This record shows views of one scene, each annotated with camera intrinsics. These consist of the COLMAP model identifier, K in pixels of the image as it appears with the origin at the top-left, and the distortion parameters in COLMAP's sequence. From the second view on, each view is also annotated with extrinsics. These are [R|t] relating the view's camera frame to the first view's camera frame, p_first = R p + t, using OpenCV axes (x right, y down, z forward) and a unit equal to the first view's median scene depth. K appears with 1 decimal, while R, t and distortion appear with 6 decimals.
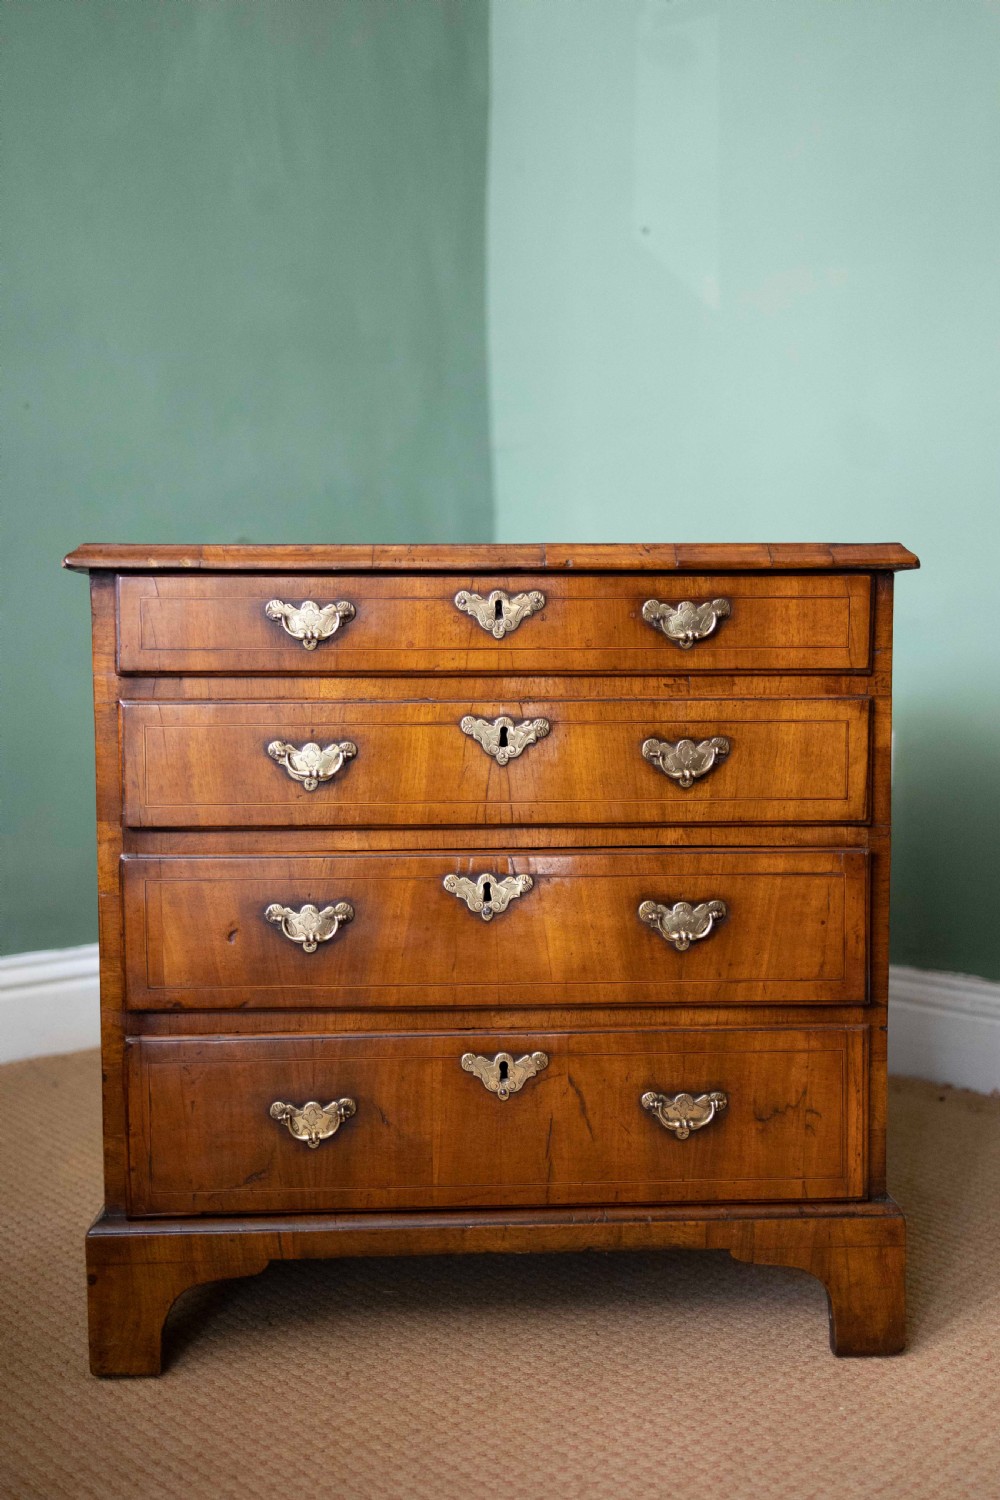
lens RADIAL K [[1510.9, 0, 494.6], [0, 1510.9, 747.5], [0, 0, 1]] dist [0.023727, -0.015713]
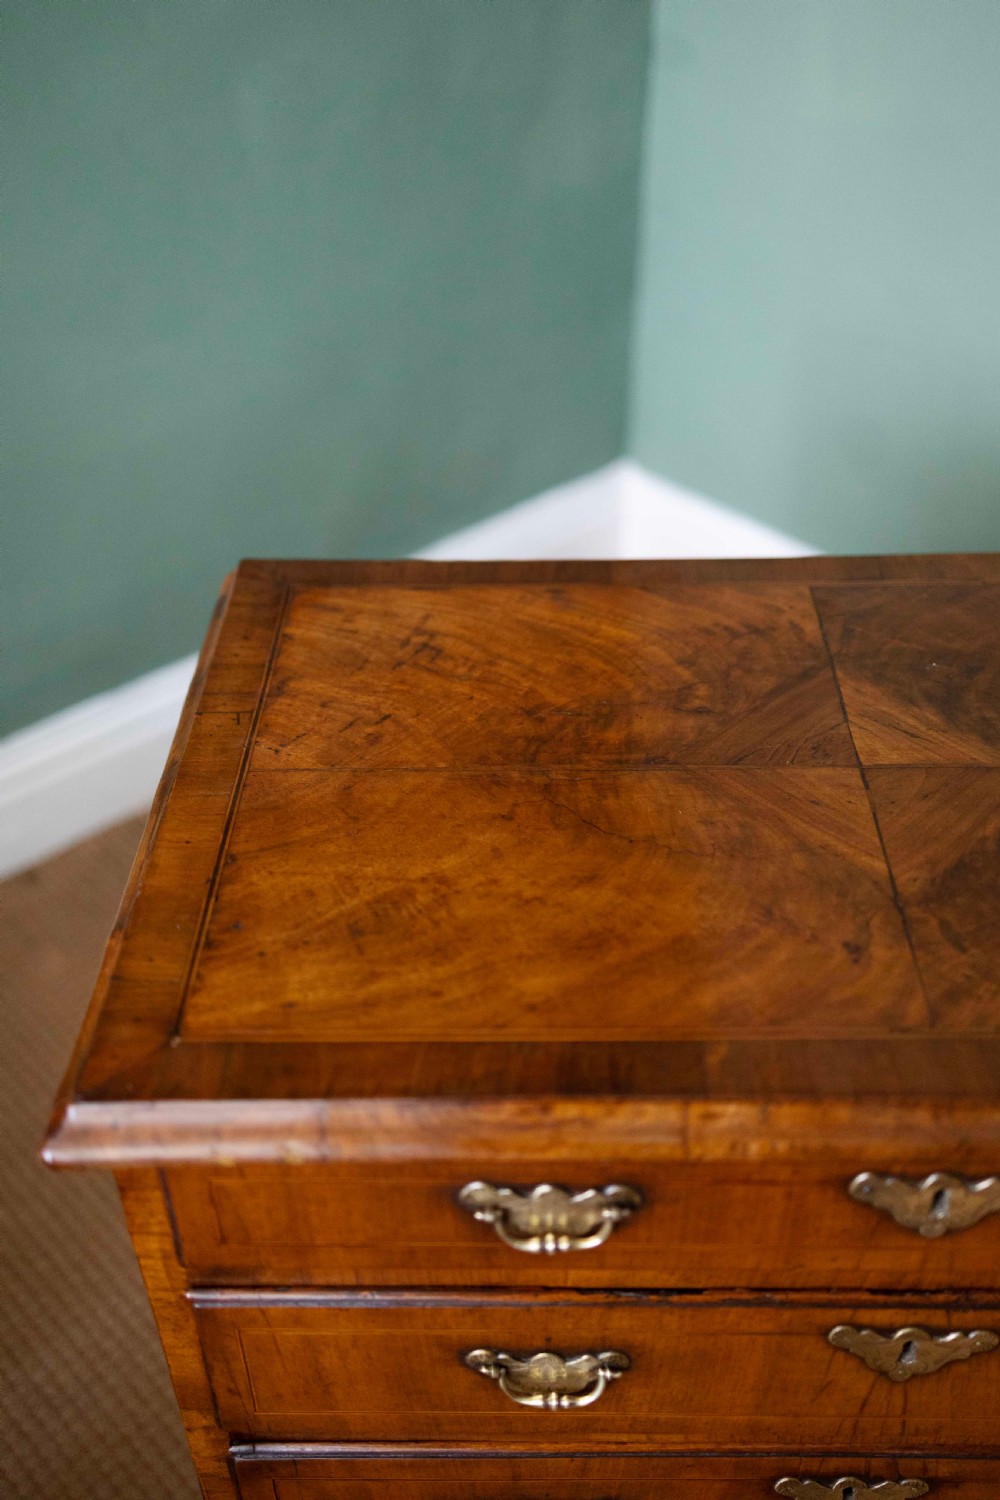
lens RADIAL K [[1510.9, 0, 494.6], [0, 1510.9, 747.5], [0, 0, 1]] dist [0.023727, -0.015713]
pose [[0.997461, 0.022991, -0.067397, -0.108391], [0.017217, 0.840505, 0.541530, -0.471720], [0.069098, -0.541315, 0.837976, 0.653213]]
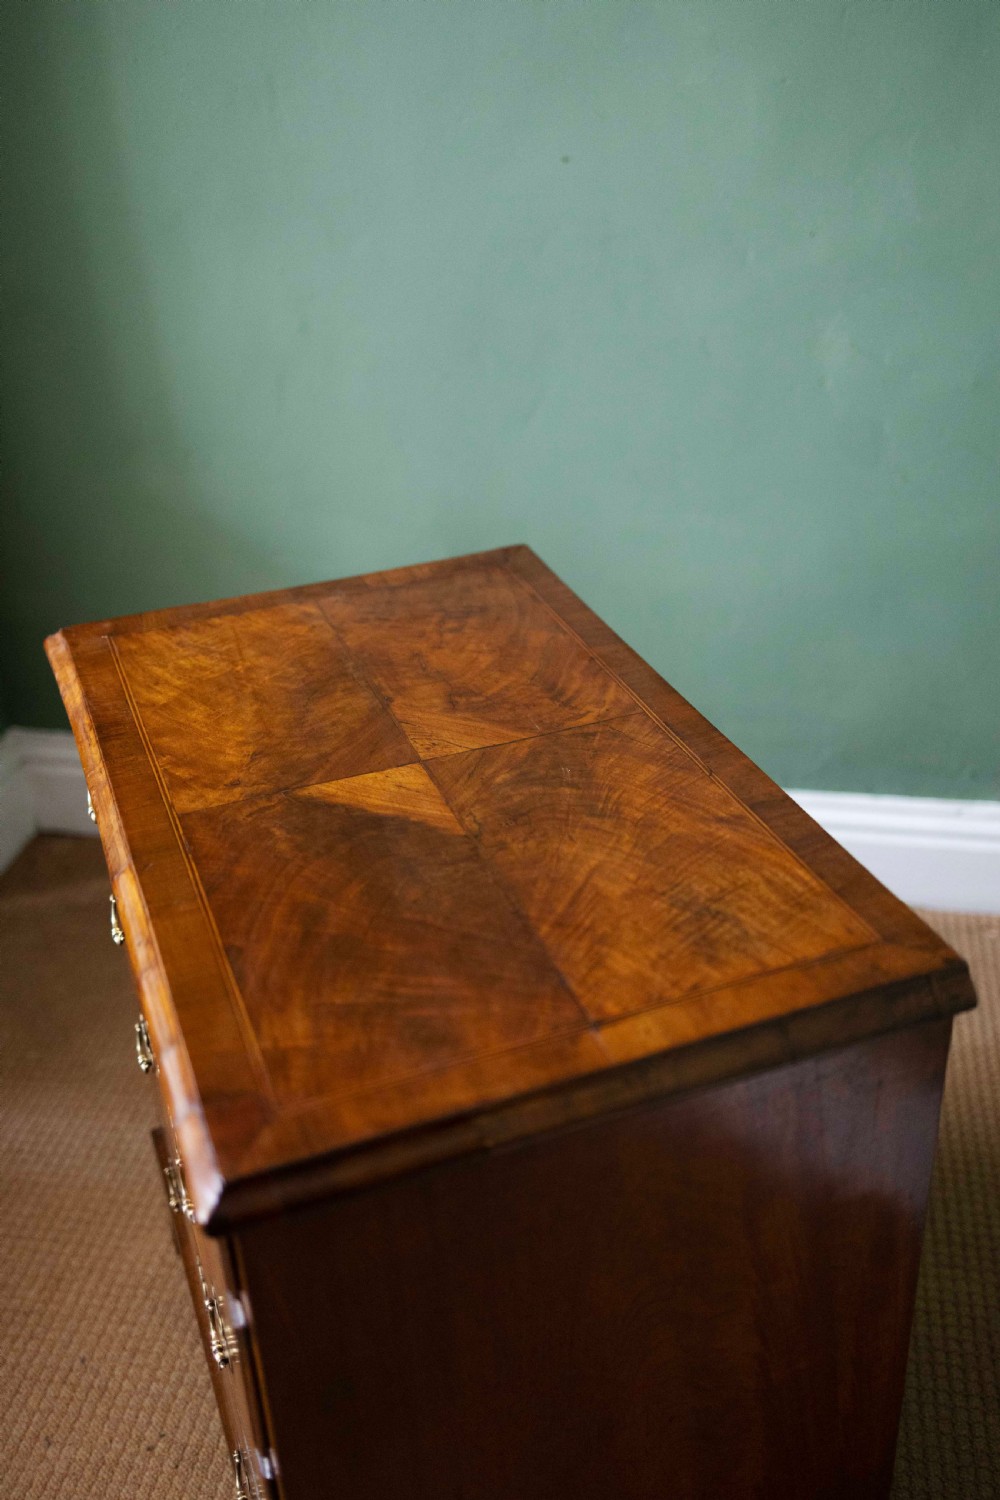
lens RADIAL K [[1510.9, 0, 494.6], [0, 1510.9, 747.5], [0, 0, 1]] dist [0.023727, -0.015713]
pose [[0.298959, 0.463203, -0.834306, 0.695761], [-0.026999, 0.878047, 0.477813, -0.550241], [0.953884, -0.120321, 0.275006, 0.961376]]
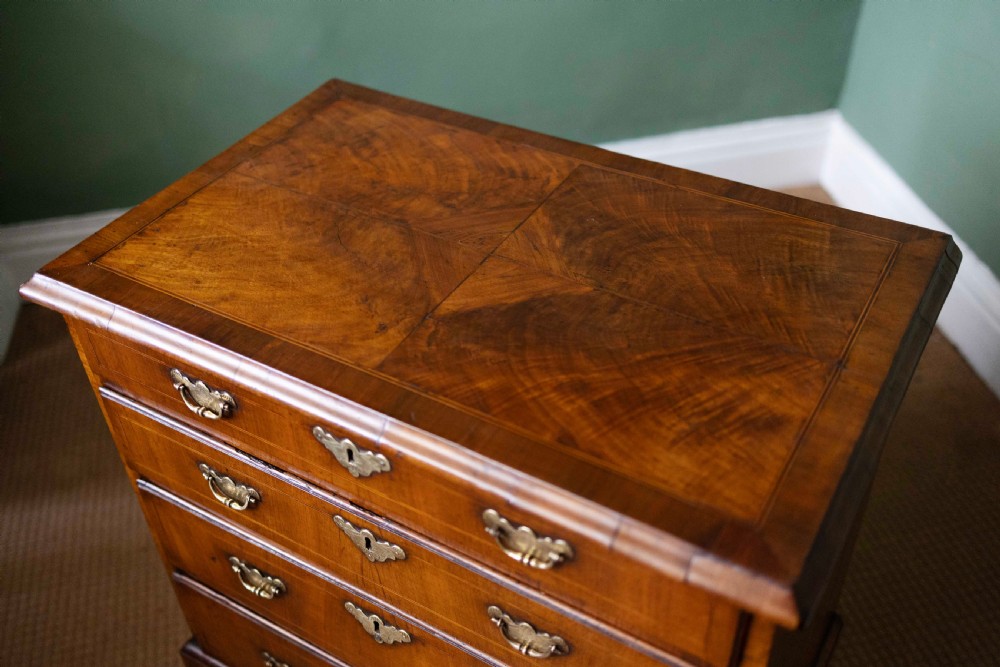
lens RADIAL K [[1007.3, 0, 500.0], [0, 1007.3, 333.5], [0, 0, 1]] dist [0.023727, -0.015713]
pose [[0.831542, 0.333237, -0.444399, 0.324717], [-0.002804, 0.802561, 0.596563, -0.514371], [0.555454, -0.494822, 0.668298, 0.664478]]
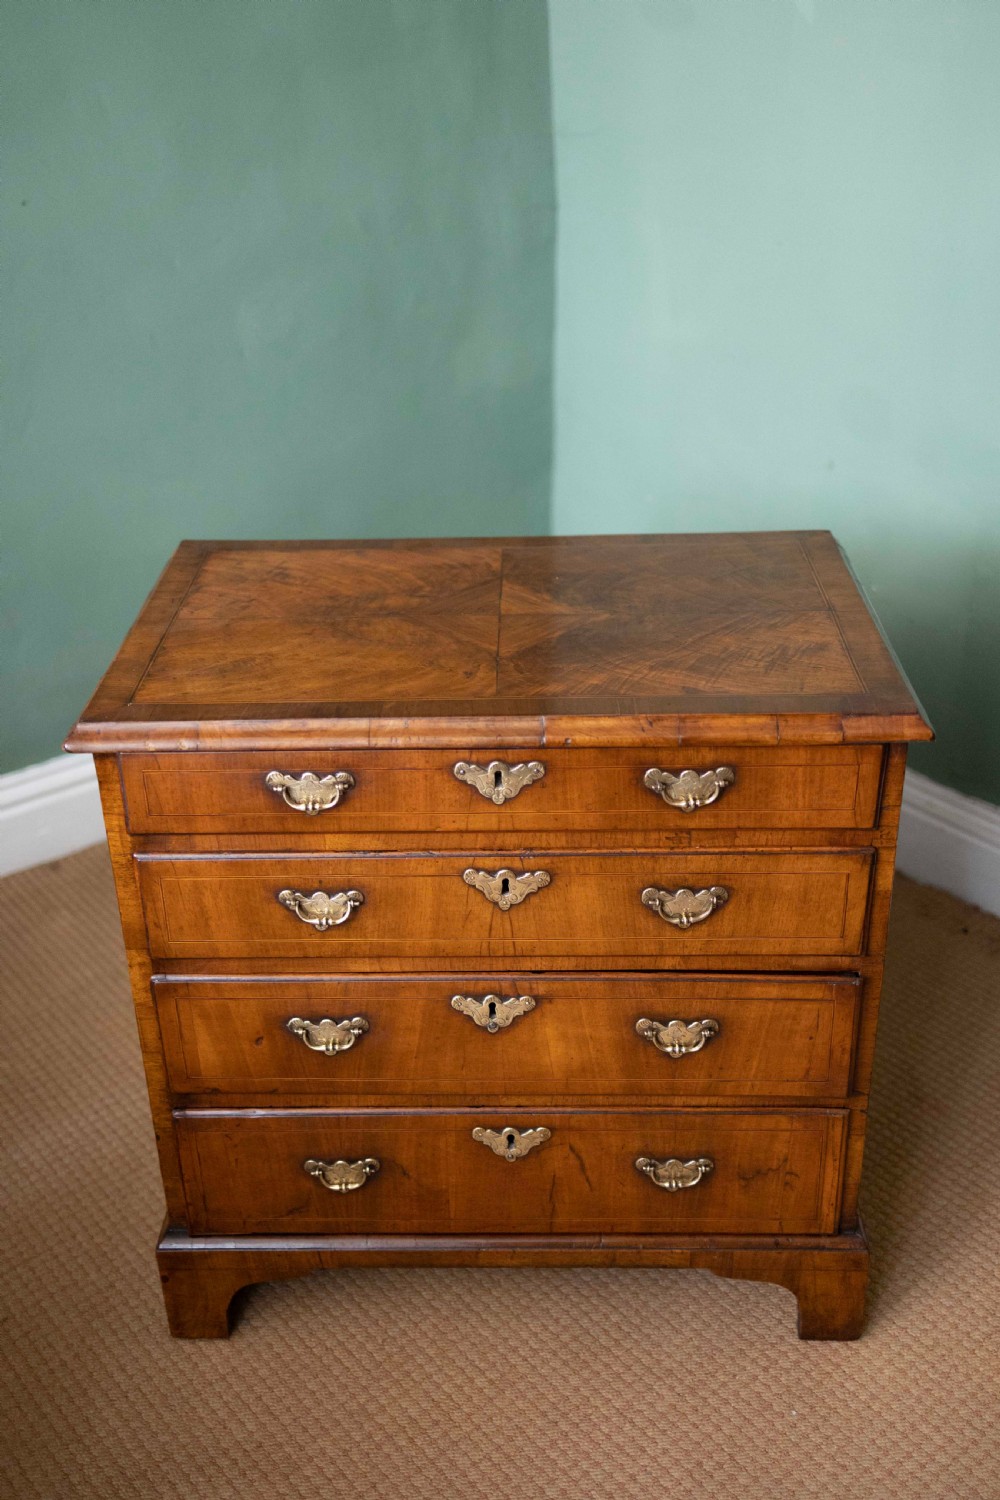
lens RADIAL K [[1546.7, 0, 485.8], [0, 1546.7, 733.9], [0, 0, 1]] dist [0.019873, -0.007150]
pose [[0.997049, 0.013571, -0.075558, 0.070097], [0.017566, 0.917806, 0.396641, -0.514637], [0.074730, -0.396798, 0.914859, 0.079682]]
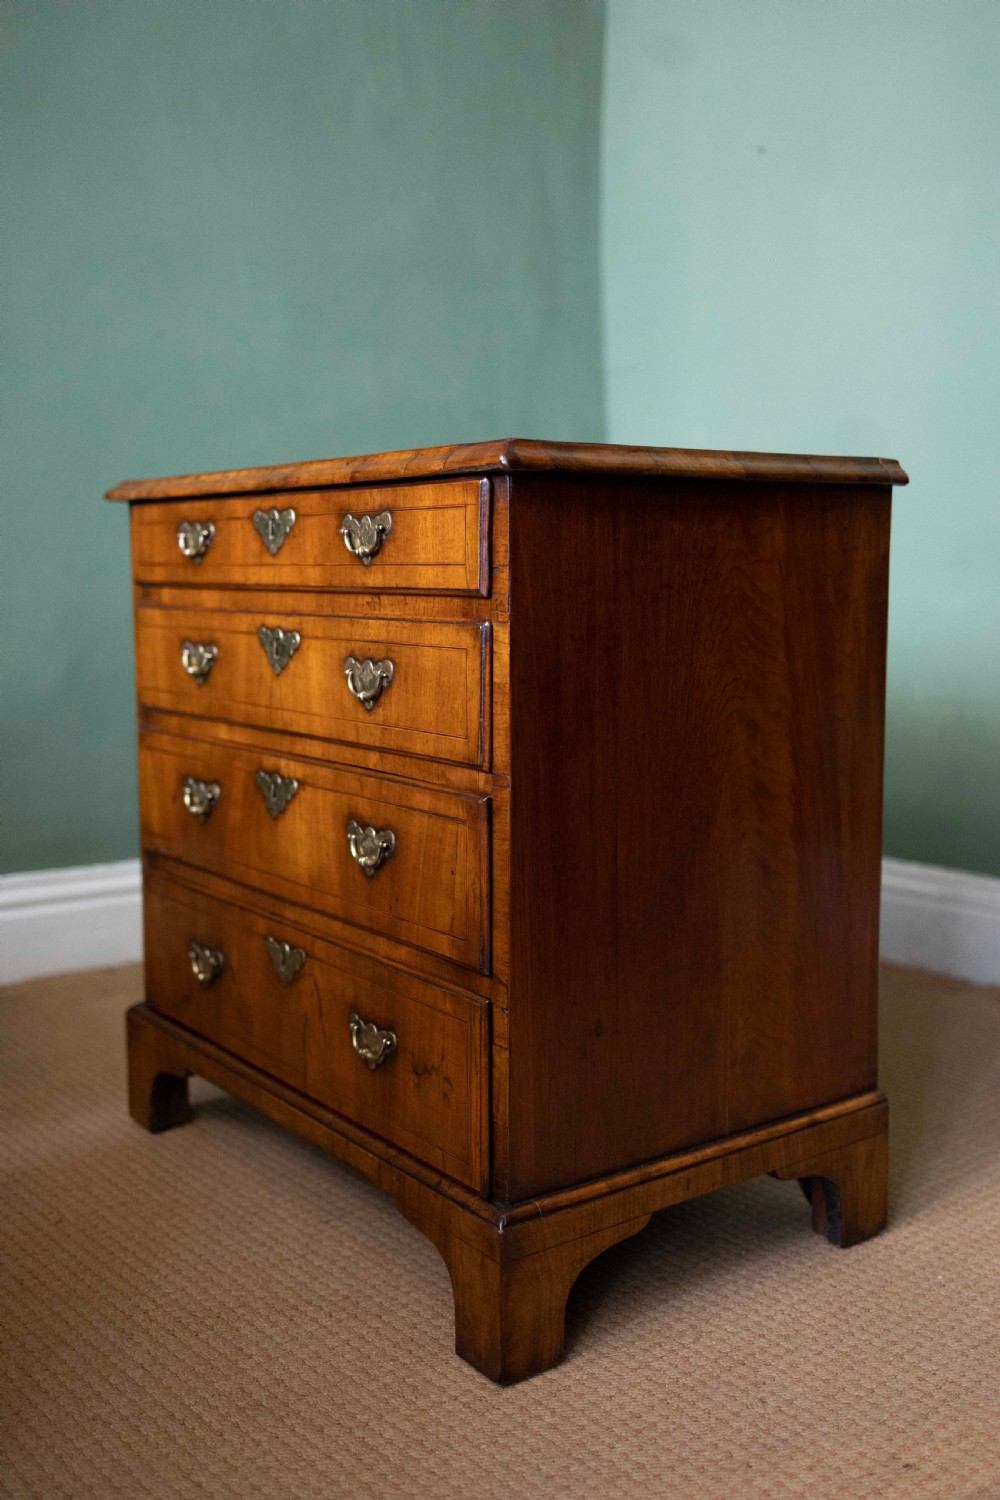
lens RADIAL K [[1510.9, 0, 494.6], [0, 1510.9, 747.5], [0, 0, 1]] dist [0.023727, -0.015713]
pose [[0.552310, 0.103999, -0.827126, 0.970473], [-0.059066, 0.994576, 0.085612, -0.037070], [0.831544, 0.001571, 0.555457, 0.531735]]
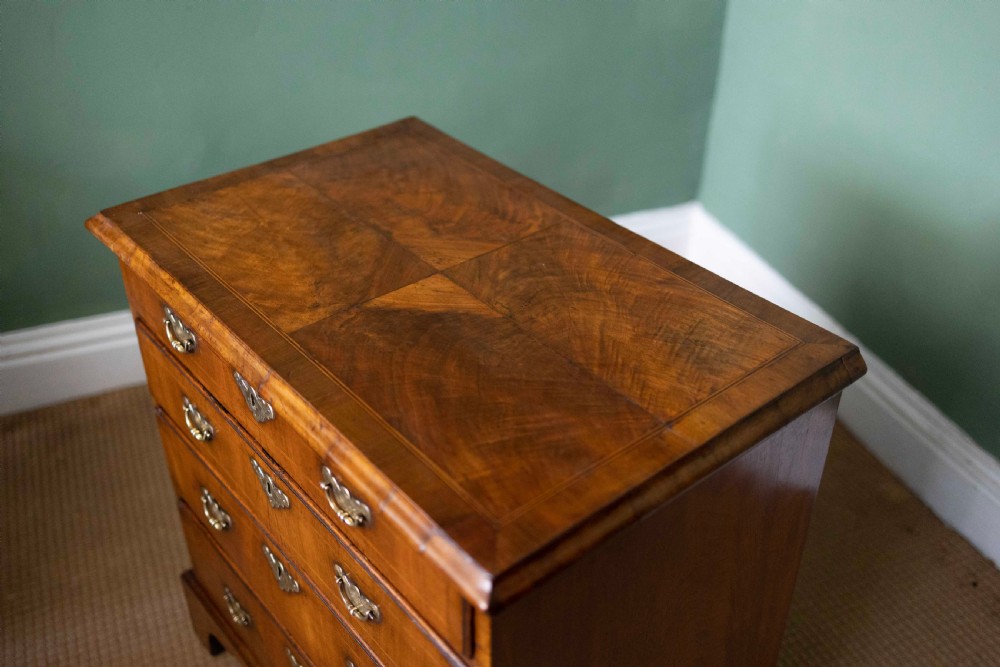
lens RADIAL K [[1007.3, 0, 500.0], [0, 1007.3, 333.5], [0, 0, 1]] dist [0.023727, -0.015713]
pose [[0.596578, 0.456327, -0.660197, 0.562237], [-0.060035, 0.845688, 0.530290, -0.524114], [0.800306, -0.276725, 0.531915, 0.757042]]
